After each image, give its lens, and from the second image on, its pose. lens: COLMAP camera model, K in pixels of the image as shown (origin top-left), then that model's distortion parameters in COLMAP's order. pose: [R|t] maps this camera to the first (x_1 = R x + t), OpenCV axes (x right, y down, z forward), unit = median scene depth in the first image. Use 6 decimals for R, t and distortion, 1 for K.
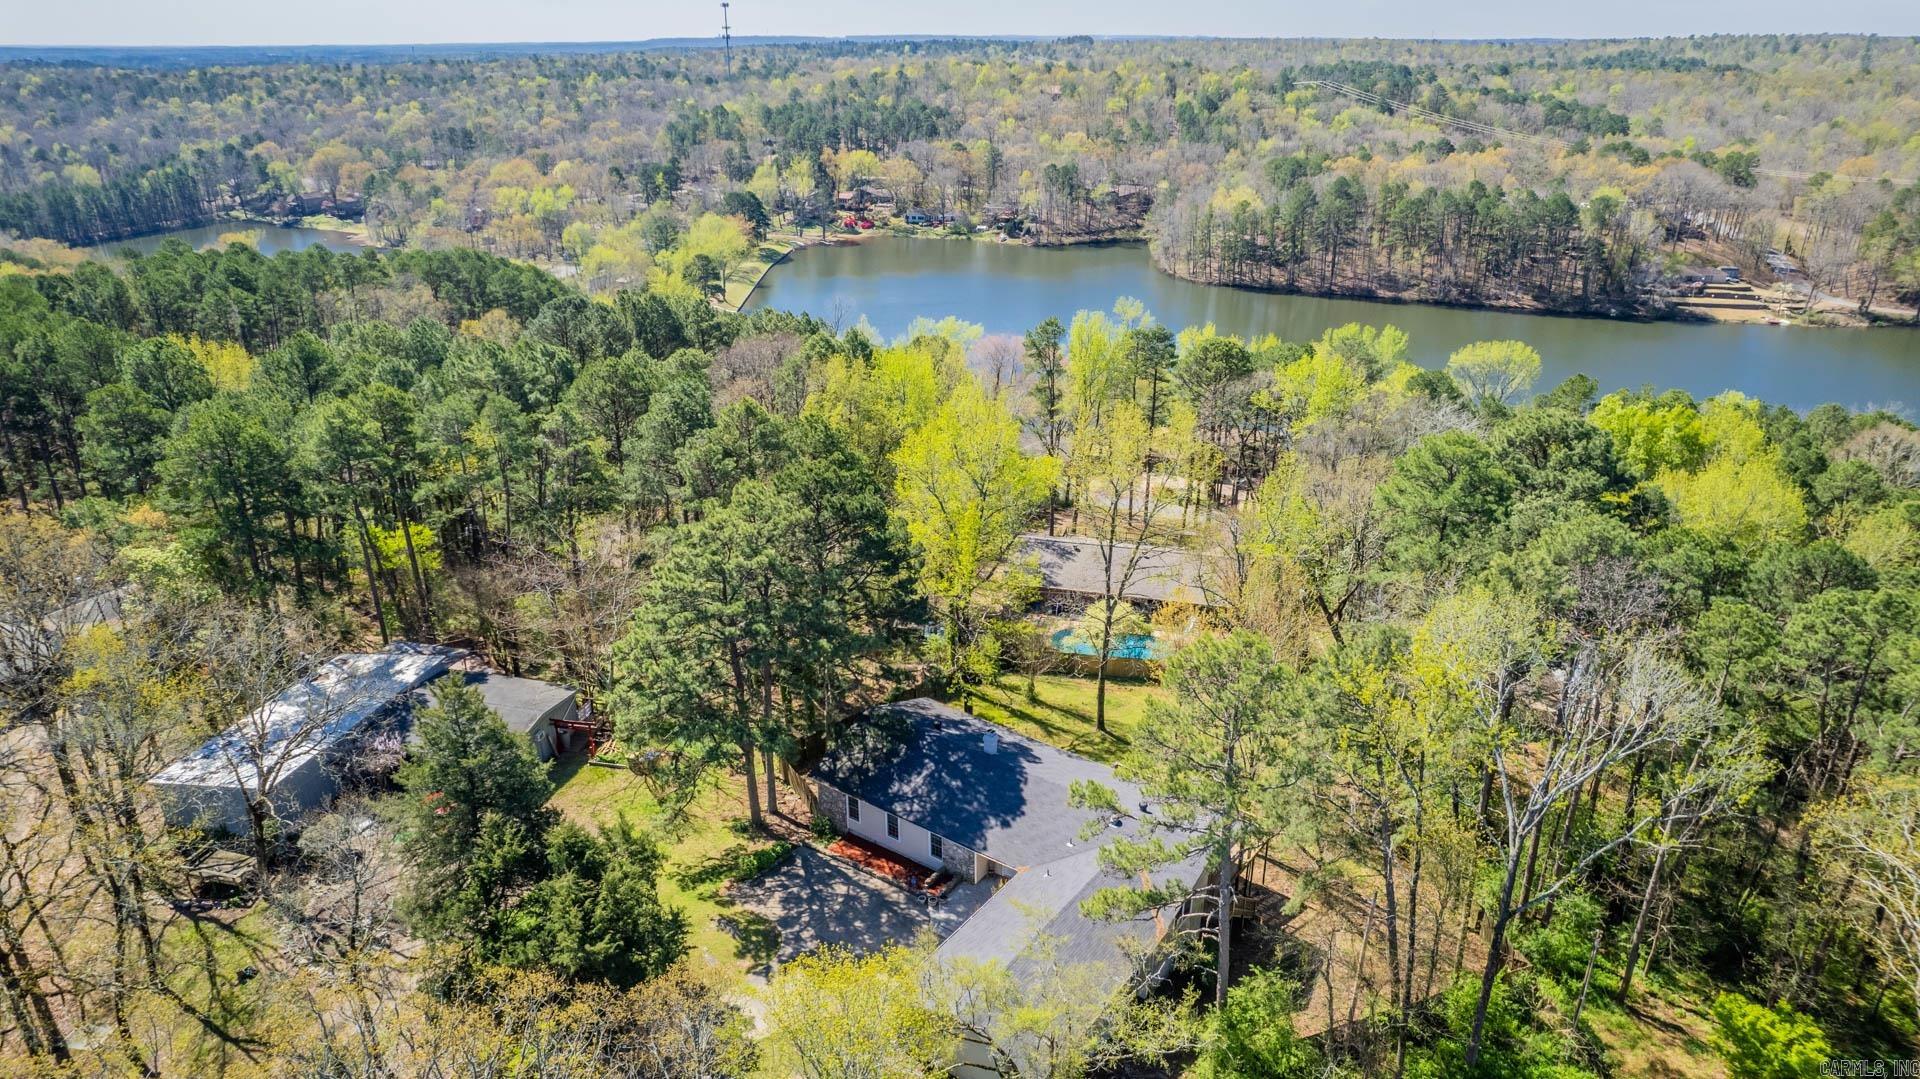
lens RADIAL K [[1204.4, 0, 982.7], [0, 1204.4, 536.1], [0, 0, 1]] dist [-0.084021, 0.062455]
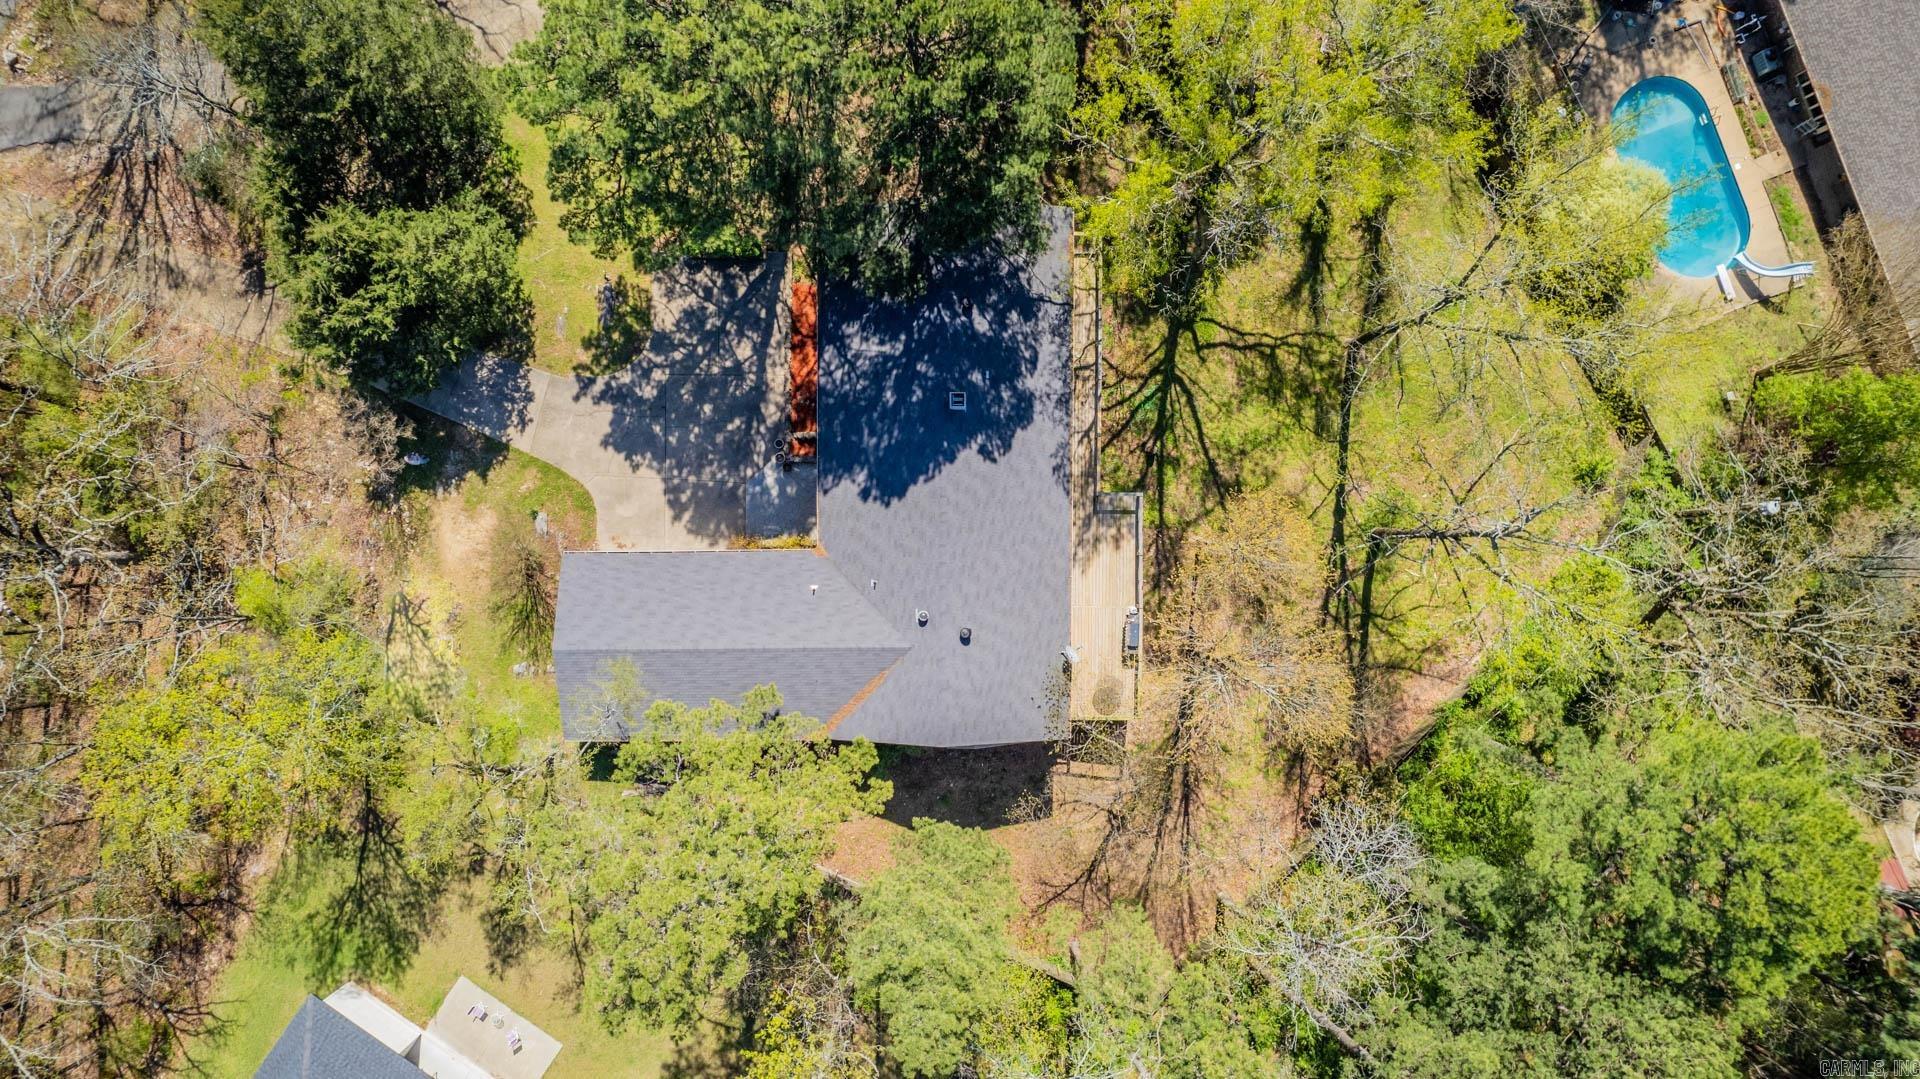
lens RADIAL K [[1204.4, 0, 982.7], [0, 1204.4, 536.1], [0, 0, 1]] dist [-0.084021, 0.062455]
pose [[0.580940, 0.813926, 0.005770, 0.011474], [-0.319477, 0.221496, 0.921343, -0.071727], [0.748627, -0.537089, 0.388707, 0.101015]]
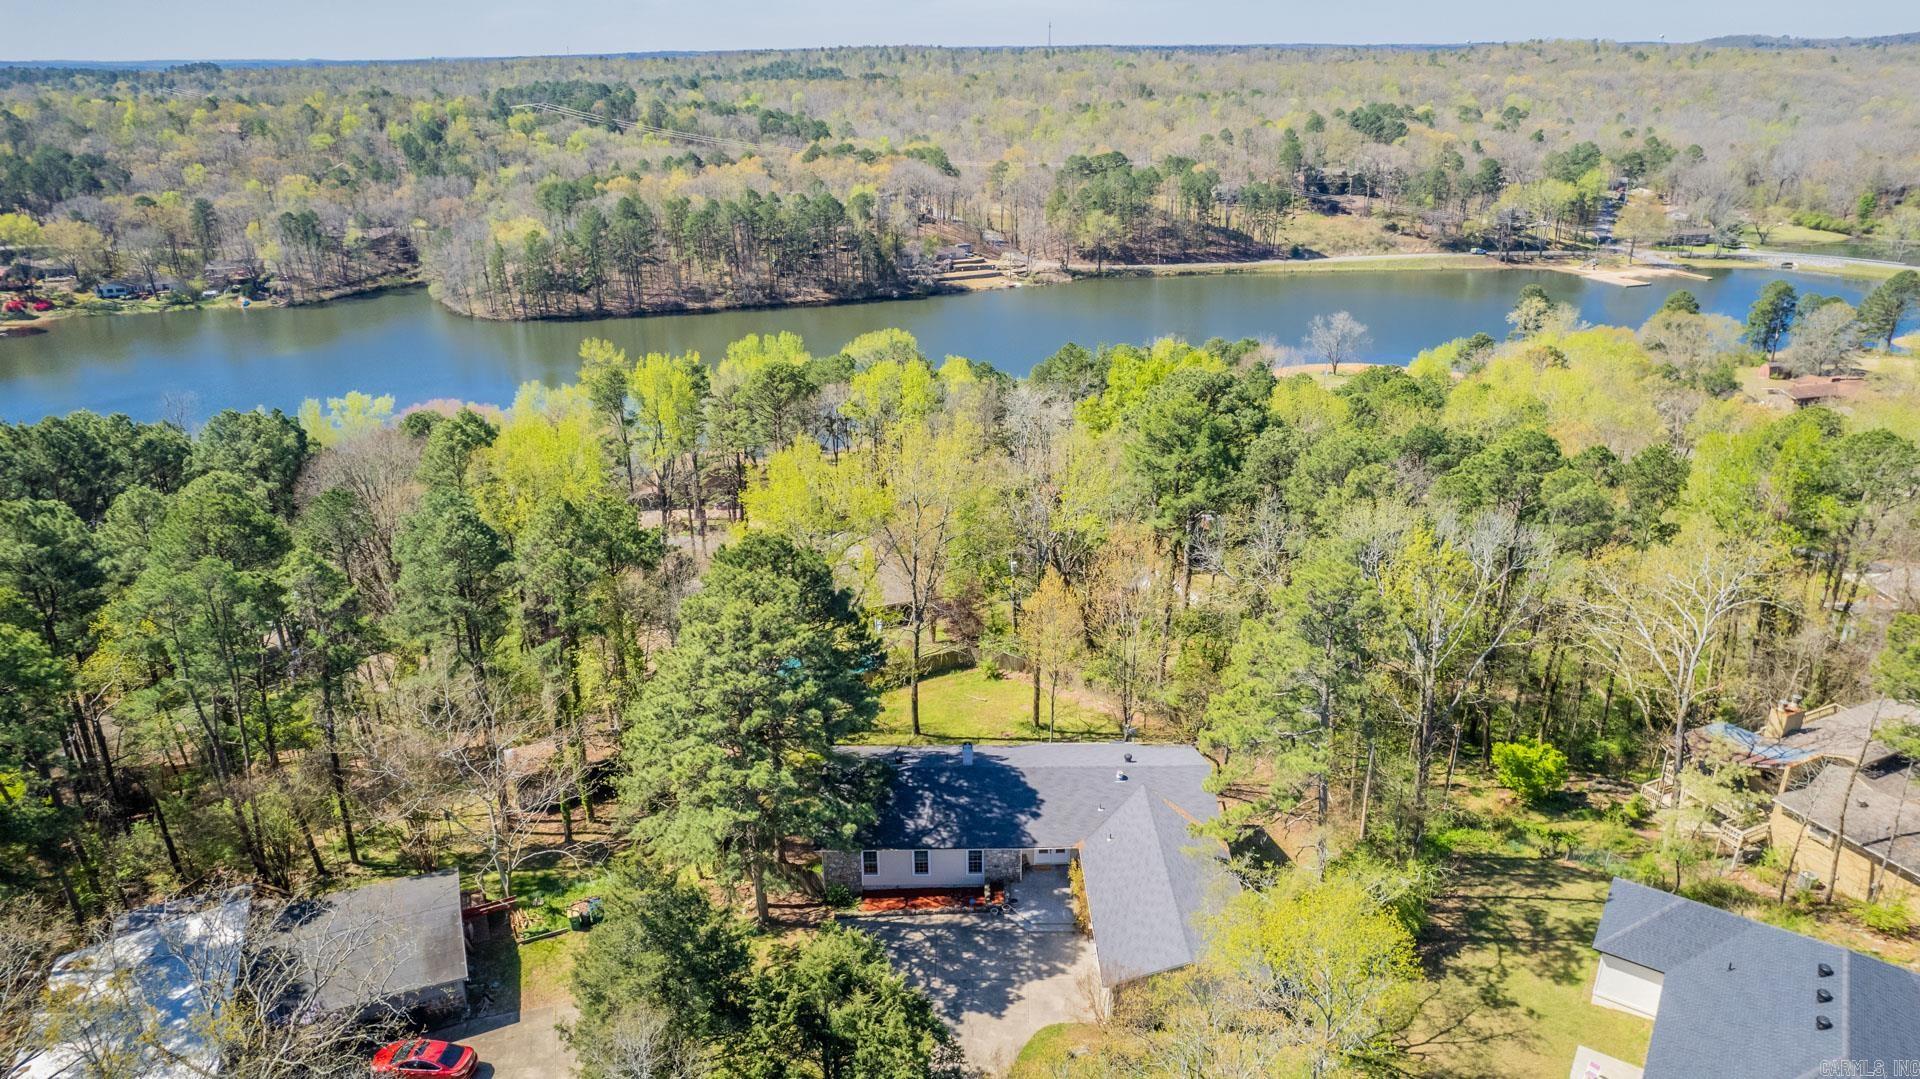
lens RADIAL K [[1204.4, 0, 982.7], [0, 1204.4, 536.1], [0, 0, 1]] dist [-0.084021, 0.062455]
pose [[0.803425, -0.225483, 0.551059, -0.076579], [0.232976, 0.970778, 0.057552, -0.010401], [-0.547933, 0.082145, 0.832479, 0.015314]]
